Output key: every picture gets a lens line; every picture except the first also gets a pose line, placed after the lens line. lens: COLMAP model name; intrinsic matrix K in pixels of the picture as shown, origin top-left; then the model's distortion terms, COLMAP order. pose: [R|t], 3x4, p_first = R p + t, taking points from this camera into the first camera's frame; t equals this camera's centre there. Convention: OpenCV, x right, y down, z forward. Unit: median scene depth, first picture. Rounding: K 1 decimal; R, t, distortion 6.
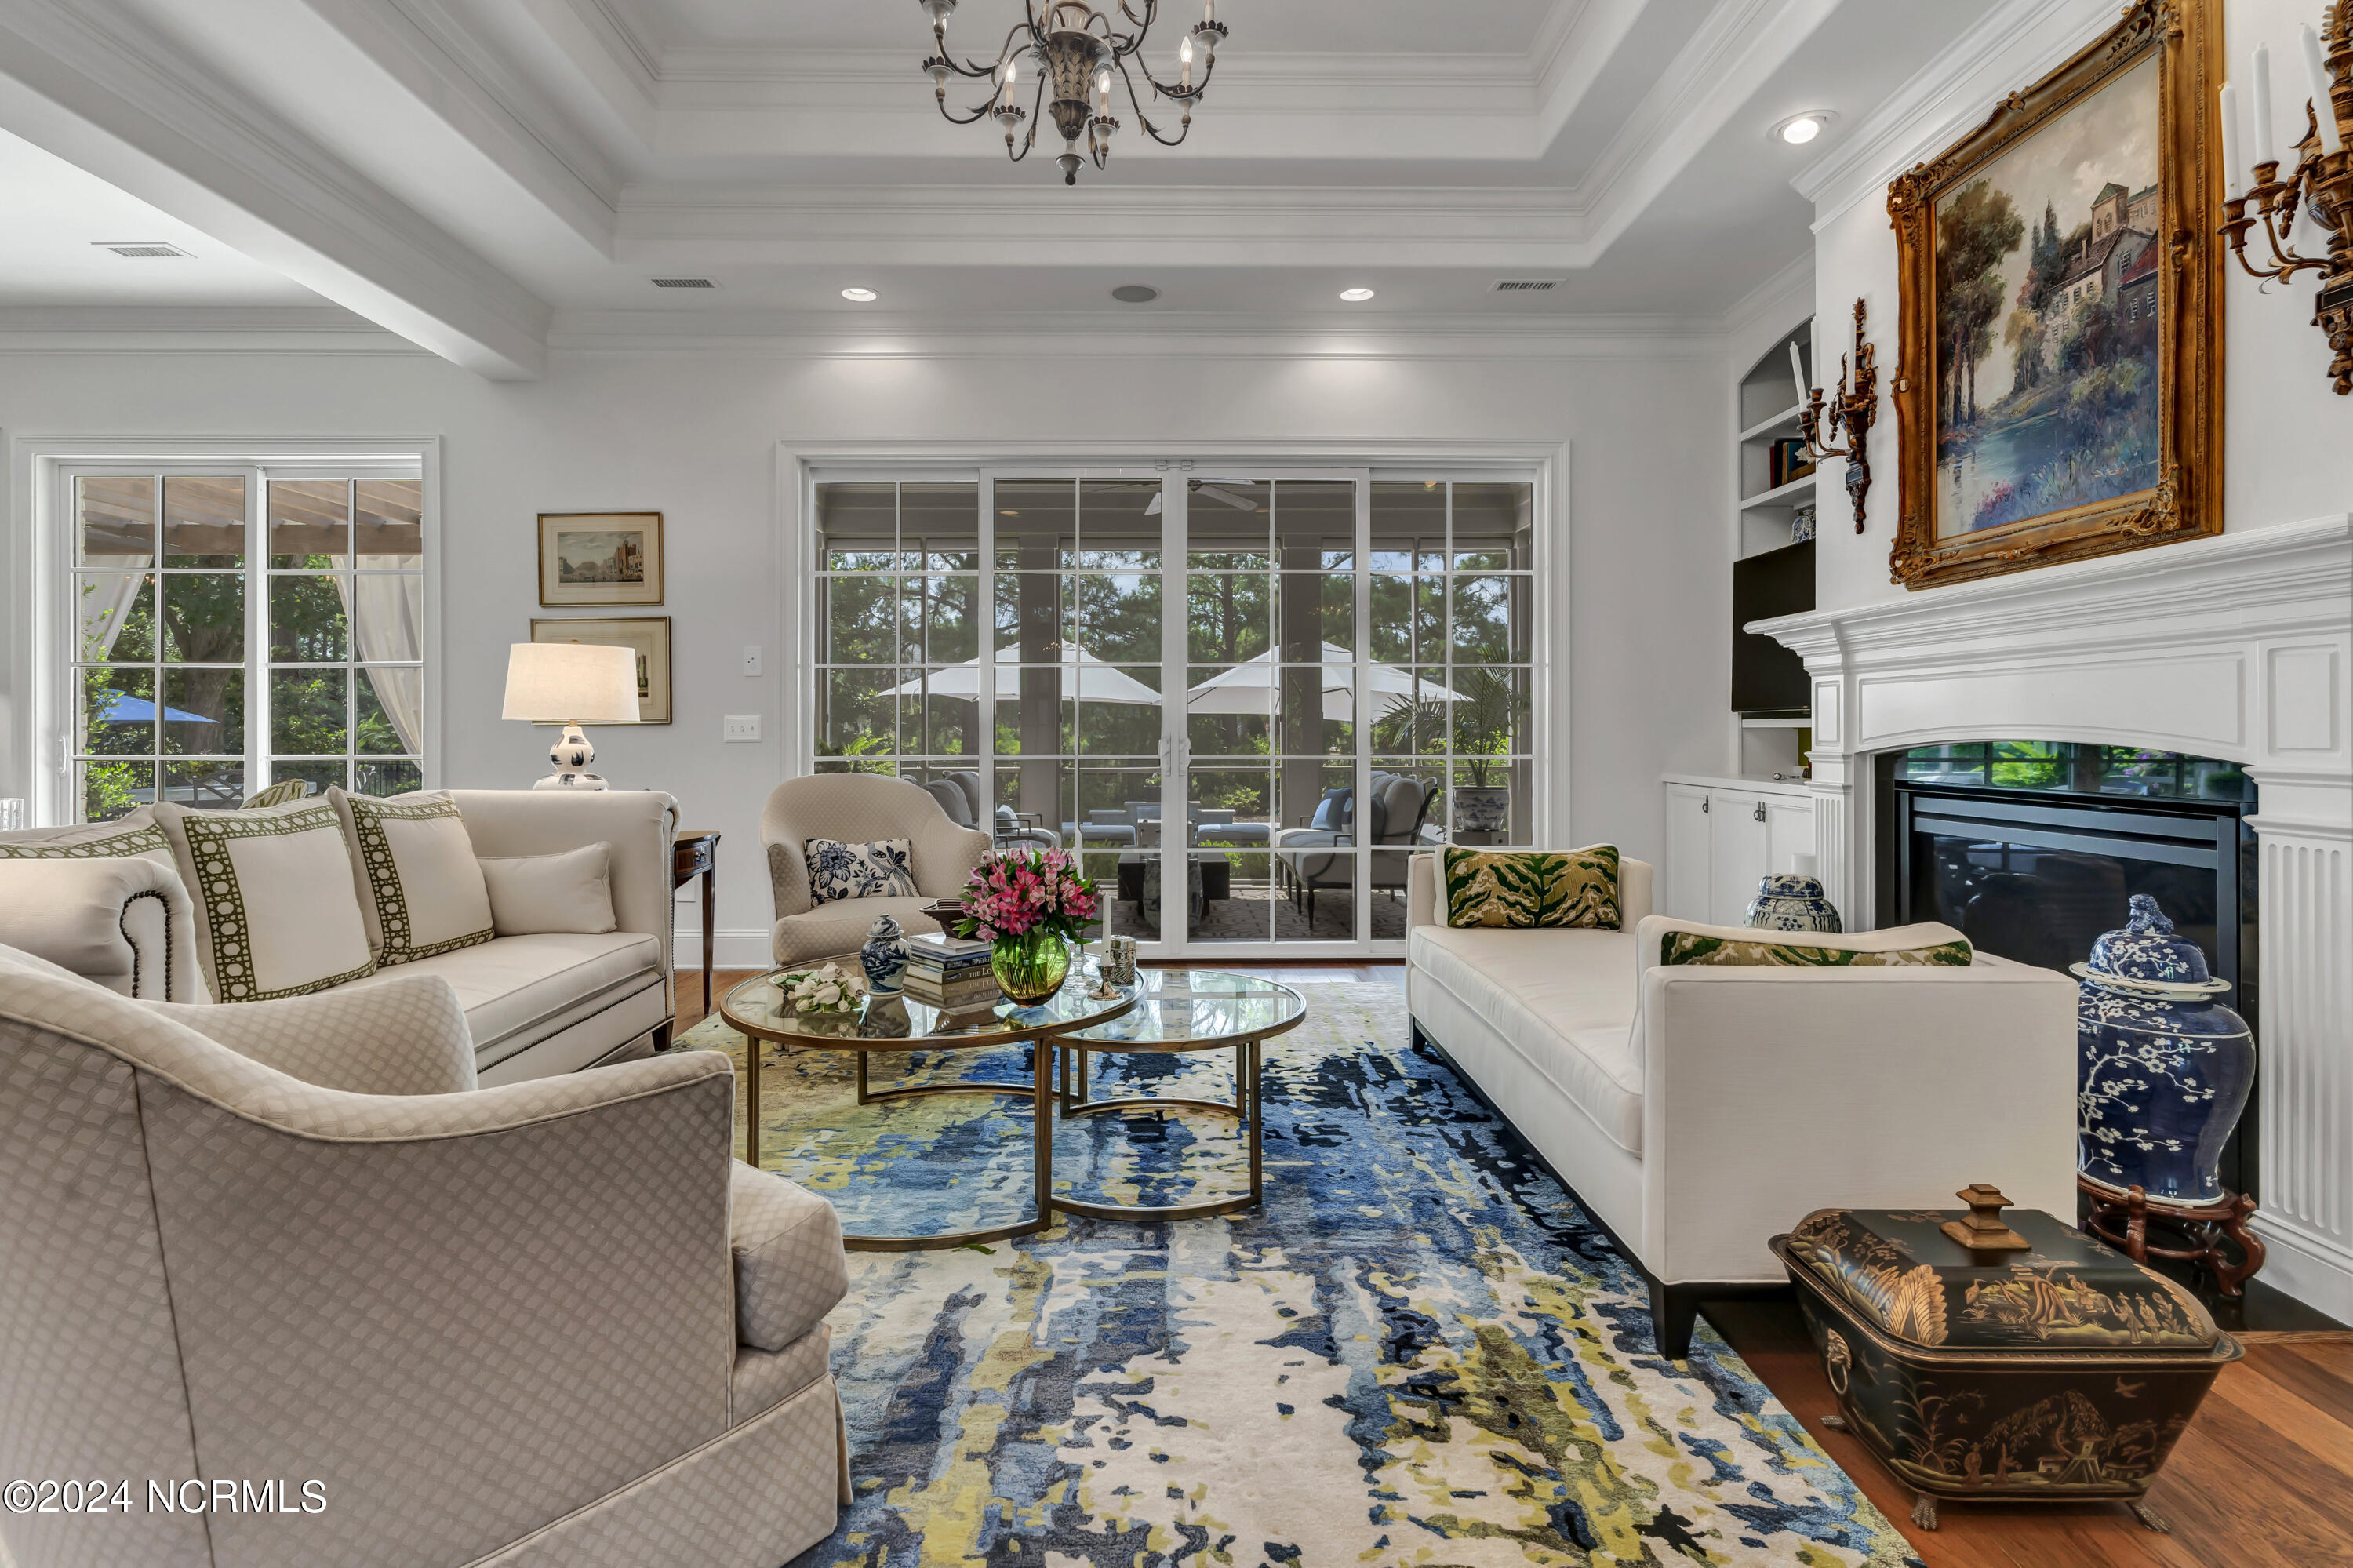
lens RADIAL K [[1137.2, 0, 1176.5], [0, 1137.2, 784.0], [0, 0, 1]] dist [-0.003070, -0.000837]
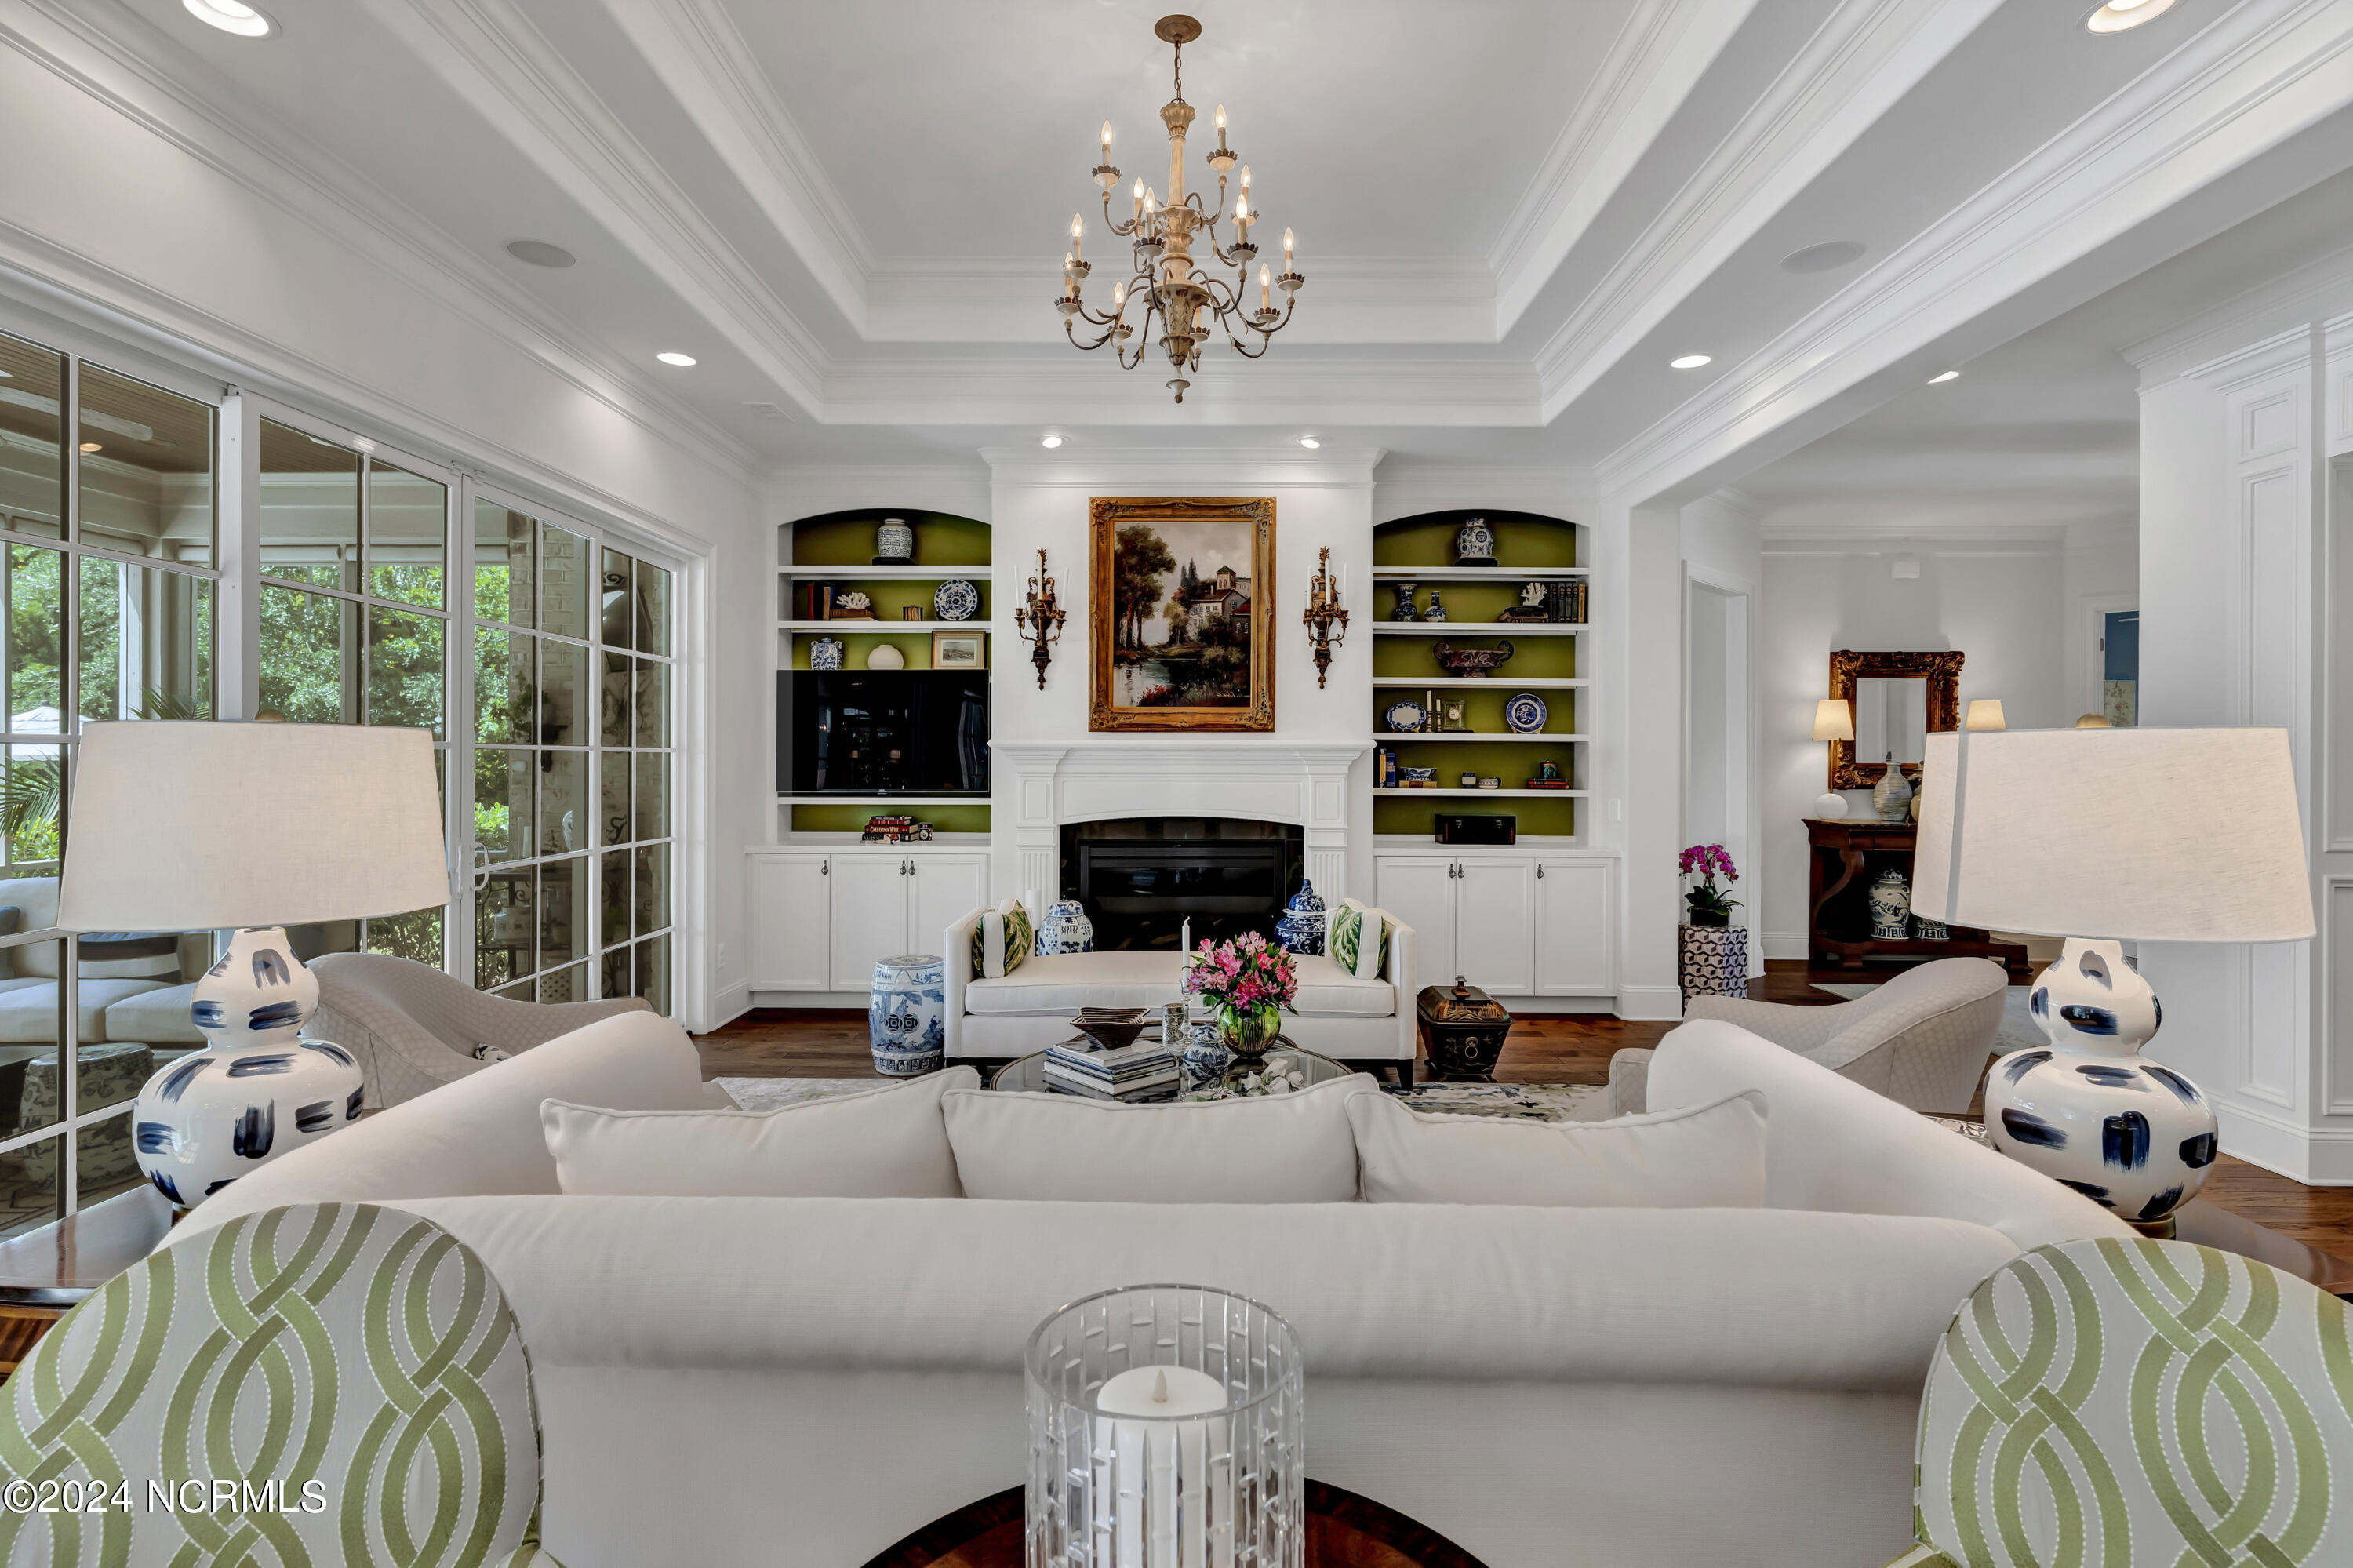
lens RADIAL K [[1137.2, 0, 1176.5], [0, 1137.2, 784.0], [0, 0, 1]] dist [-0.003070, -0.000837]
pose [[0.025624, -0.020193, 0.999468, -1.249872], [0.041419, 0.998959, 0.019121, -0.132819], [-0.998813, 0.040907, 0.026434, 0.932402]]
